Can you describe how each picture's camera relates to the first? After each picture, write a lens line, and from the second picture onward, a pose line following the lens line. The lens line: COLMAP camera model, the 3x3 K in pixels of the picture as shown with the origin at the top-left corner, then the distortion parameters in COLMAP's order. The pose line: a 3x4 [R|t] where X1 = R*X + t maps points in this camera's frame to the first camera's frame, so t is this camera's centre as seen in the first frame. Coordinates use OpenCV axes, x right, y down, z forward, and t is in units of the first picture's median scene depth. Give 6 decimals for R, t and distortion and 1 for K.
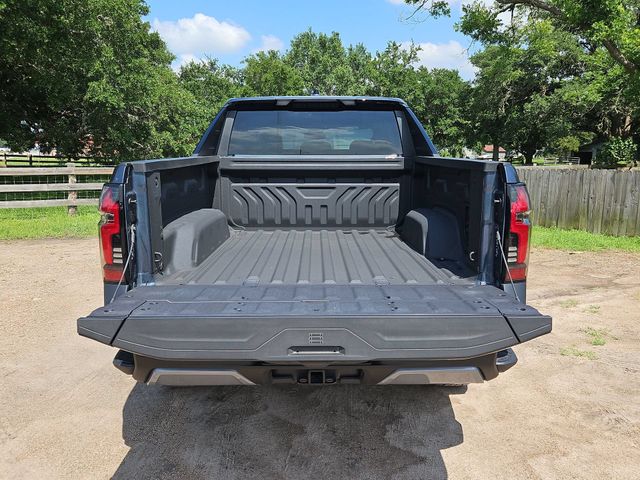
lens RADIAL K [[520.9, 0, 309.5], [0, 520.9, 240.9], [0, 0, 1]] dist [0.026988, -0.011122]
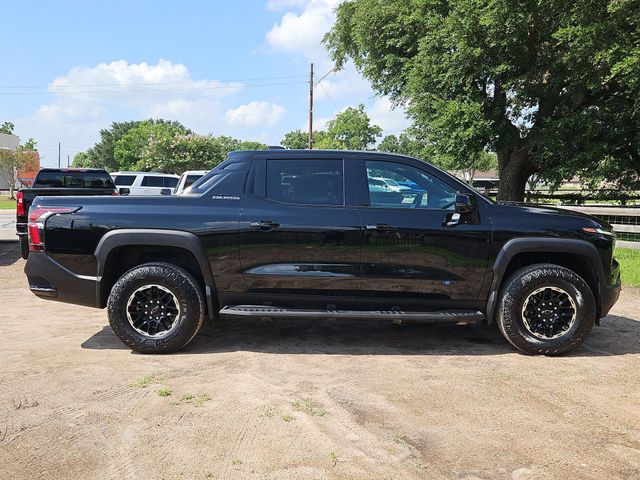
lens RADIAL K [[577.6, 0, 320.8], [0, 577.6, 239.8], [0, 0, 1]] dist [0.003421, 0.008911]
pose [[0.013716, 0.087097, -0.996105, 1.655728], [-0.171339, 0.981669, 0.083476, -0.225087], [0.985117, 0.169527, 0.028388, 1.268947]]
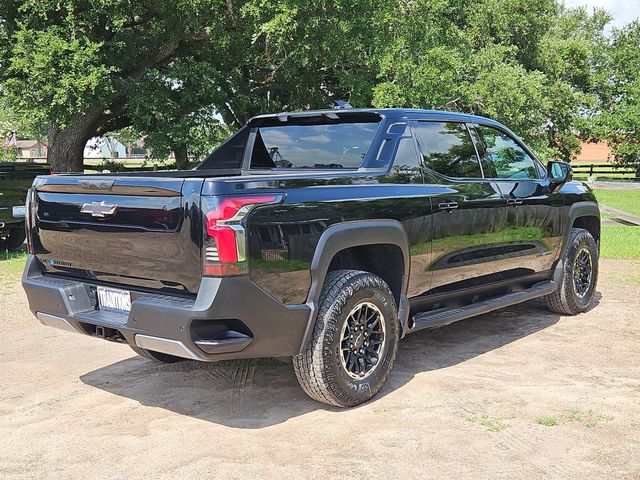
lens RADIAL K [[790.7, 0, 316.7], [0, 790.7, 241.0], [0, 0, 1]] dist [0.022884, 0.011591]
pose [[0.776202, 0.060293, -0.627595, 1.037037], [-0.098307, 0.994816, -0.026013, 0.001839], [0.622773, 0.081889, 0.778105, -0.097404]]
